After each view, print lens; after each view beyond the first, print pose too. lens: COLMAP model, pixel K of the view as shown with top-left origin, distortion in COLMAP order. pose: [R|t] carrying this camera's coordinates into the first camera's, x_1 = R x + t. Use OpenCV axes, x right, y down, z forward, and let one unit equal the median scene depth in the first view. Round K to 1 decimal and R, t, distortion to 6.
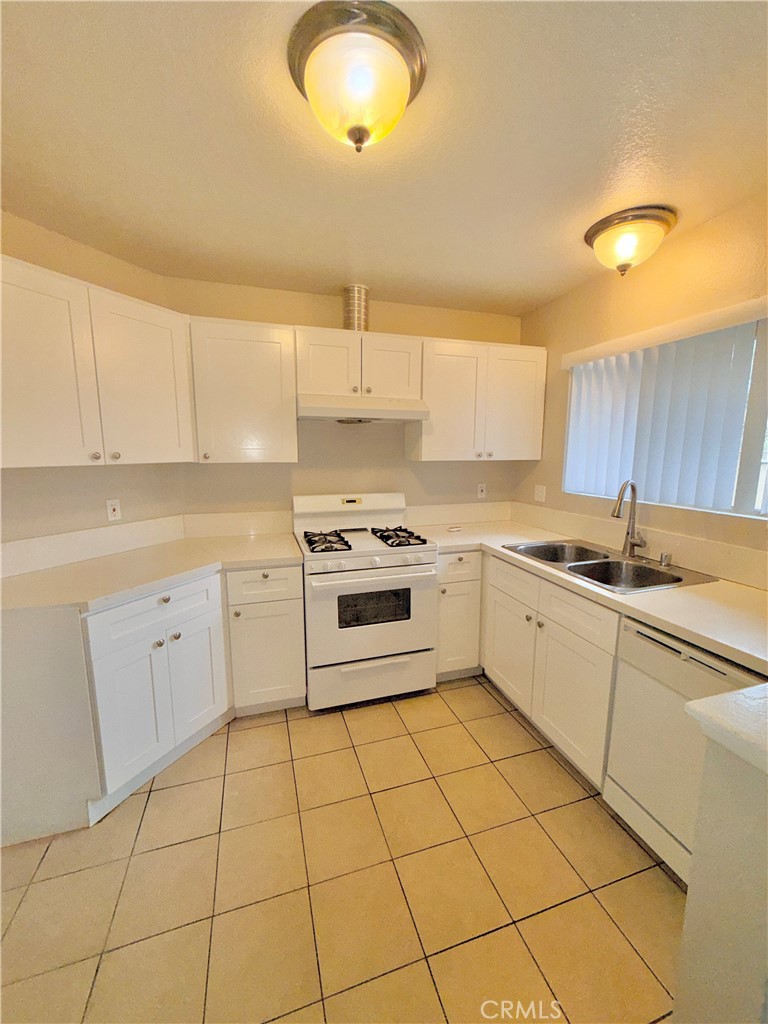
lens RADIAL K [[411.4, 0, 385.5], [0, 411.4, 512.4], [0, 0, 1]] dist [0.005783, 0.000096]
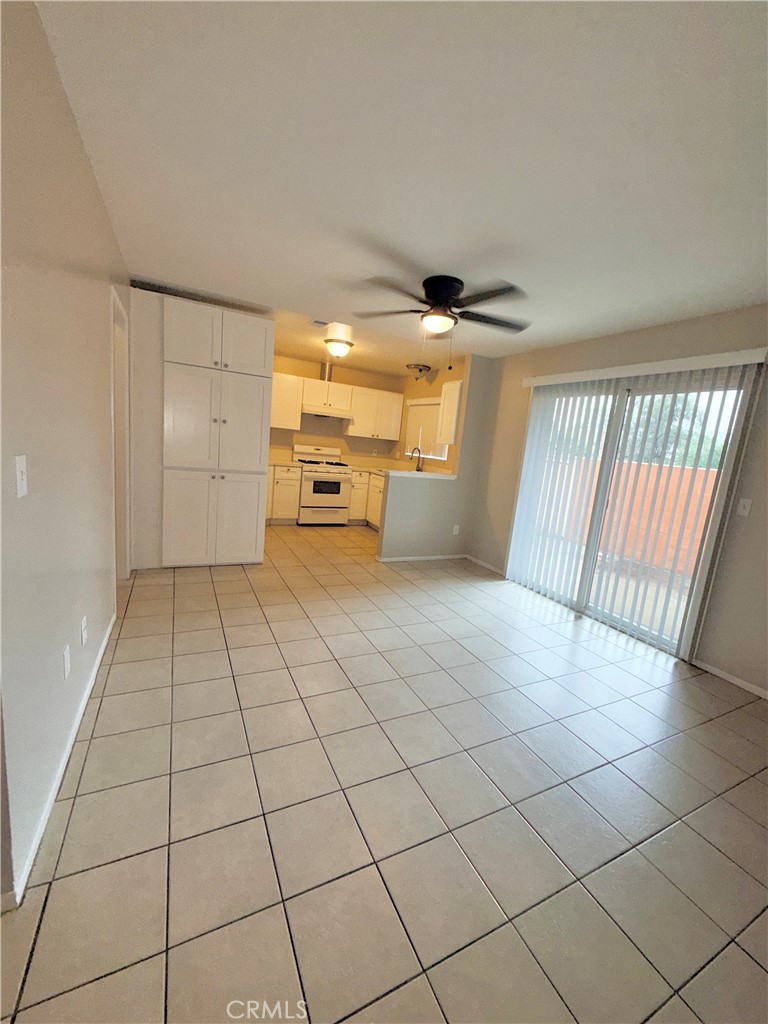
lens RADIAL K [[411.4, 0, 386.5], [0, 411.4, 505.4], [0, 0, 1]] dist [0.005783, 0.000096]
pose [[0.982260, 0.075968, 0.171448, -0.091718], [-0.077281, 0.997009, 0.000983, 0.309732], [-0.170860, -0.014215, 0.985193, -1.668052]]
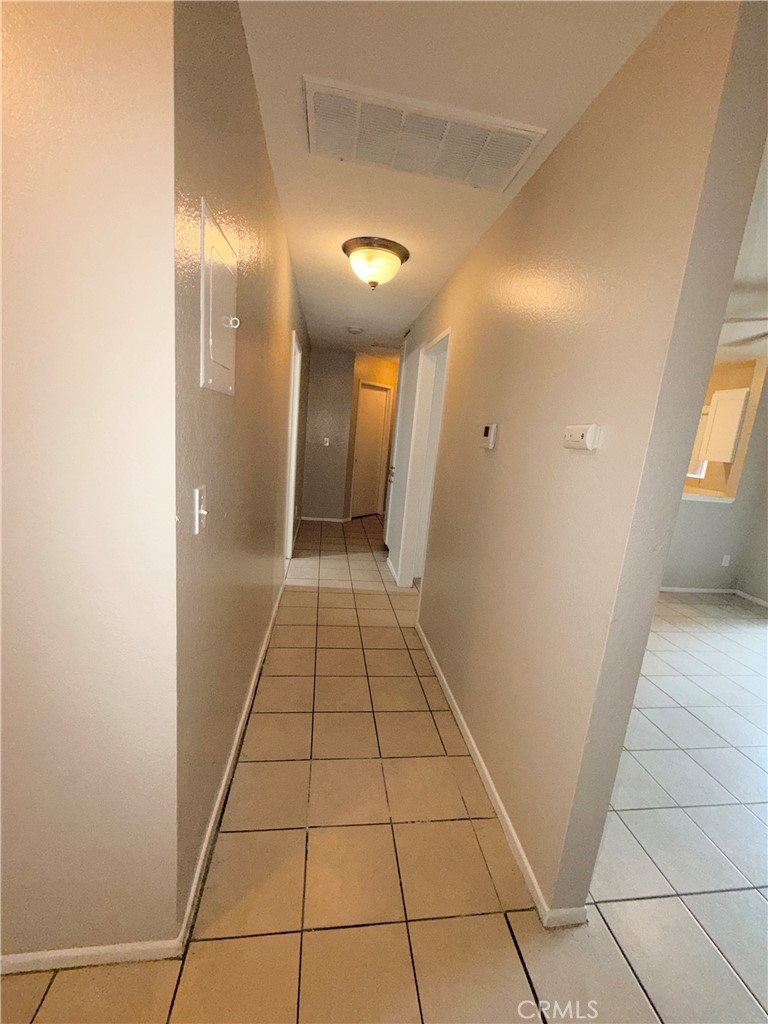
lens RADIAL K [[411.4, 0, 389.9], [0, 411.4, 507.7], [0, 0, 1]] dist [0.005783, 0.000096]
pose [[0.987079, 0.110988, -0.115571, -0.675881], [-0.110141, 0.993821, 0.013706, 0.315182], [0.116378, -0.000800, 0.993205, -1.642809]]
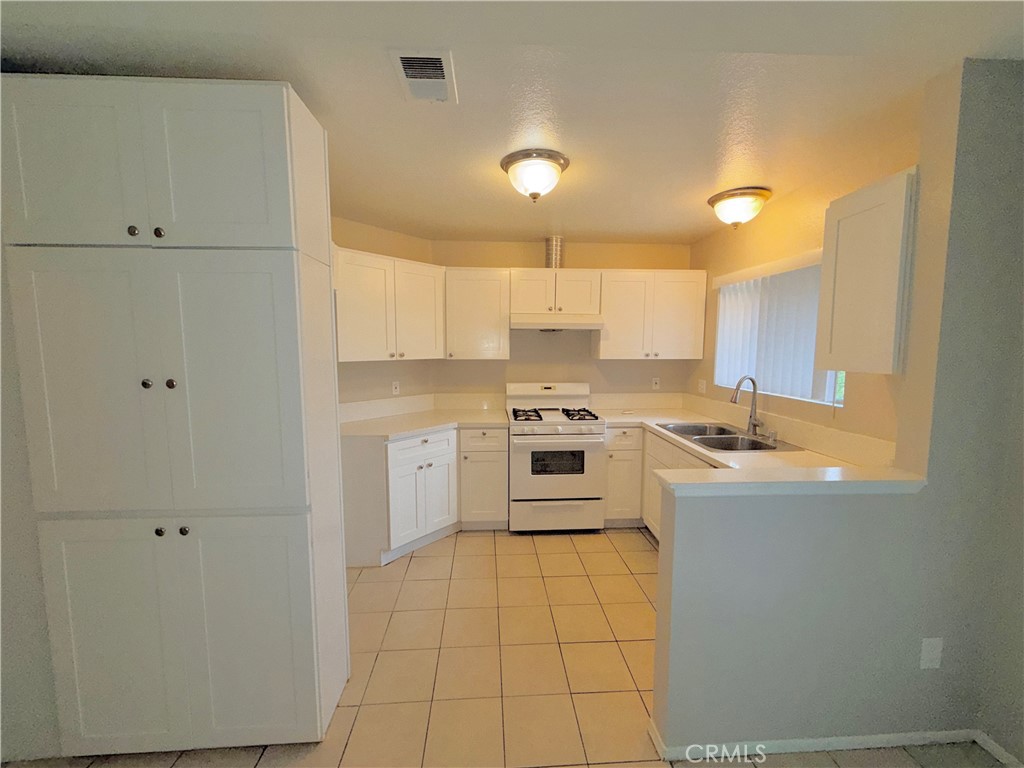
lens RADIAL K [[411.4, 0, 509.5], [0, 411.4, 387.5], [0, 0, 1]] dist [0.005783, 0.000096]
pose [[0.968357, 0.026670, -0.248142, 0.155300], [-0.039265, 0.998172, -0.045948, 0.045153], [0.246463, 0.054237, 0.967633, -0.412947]]
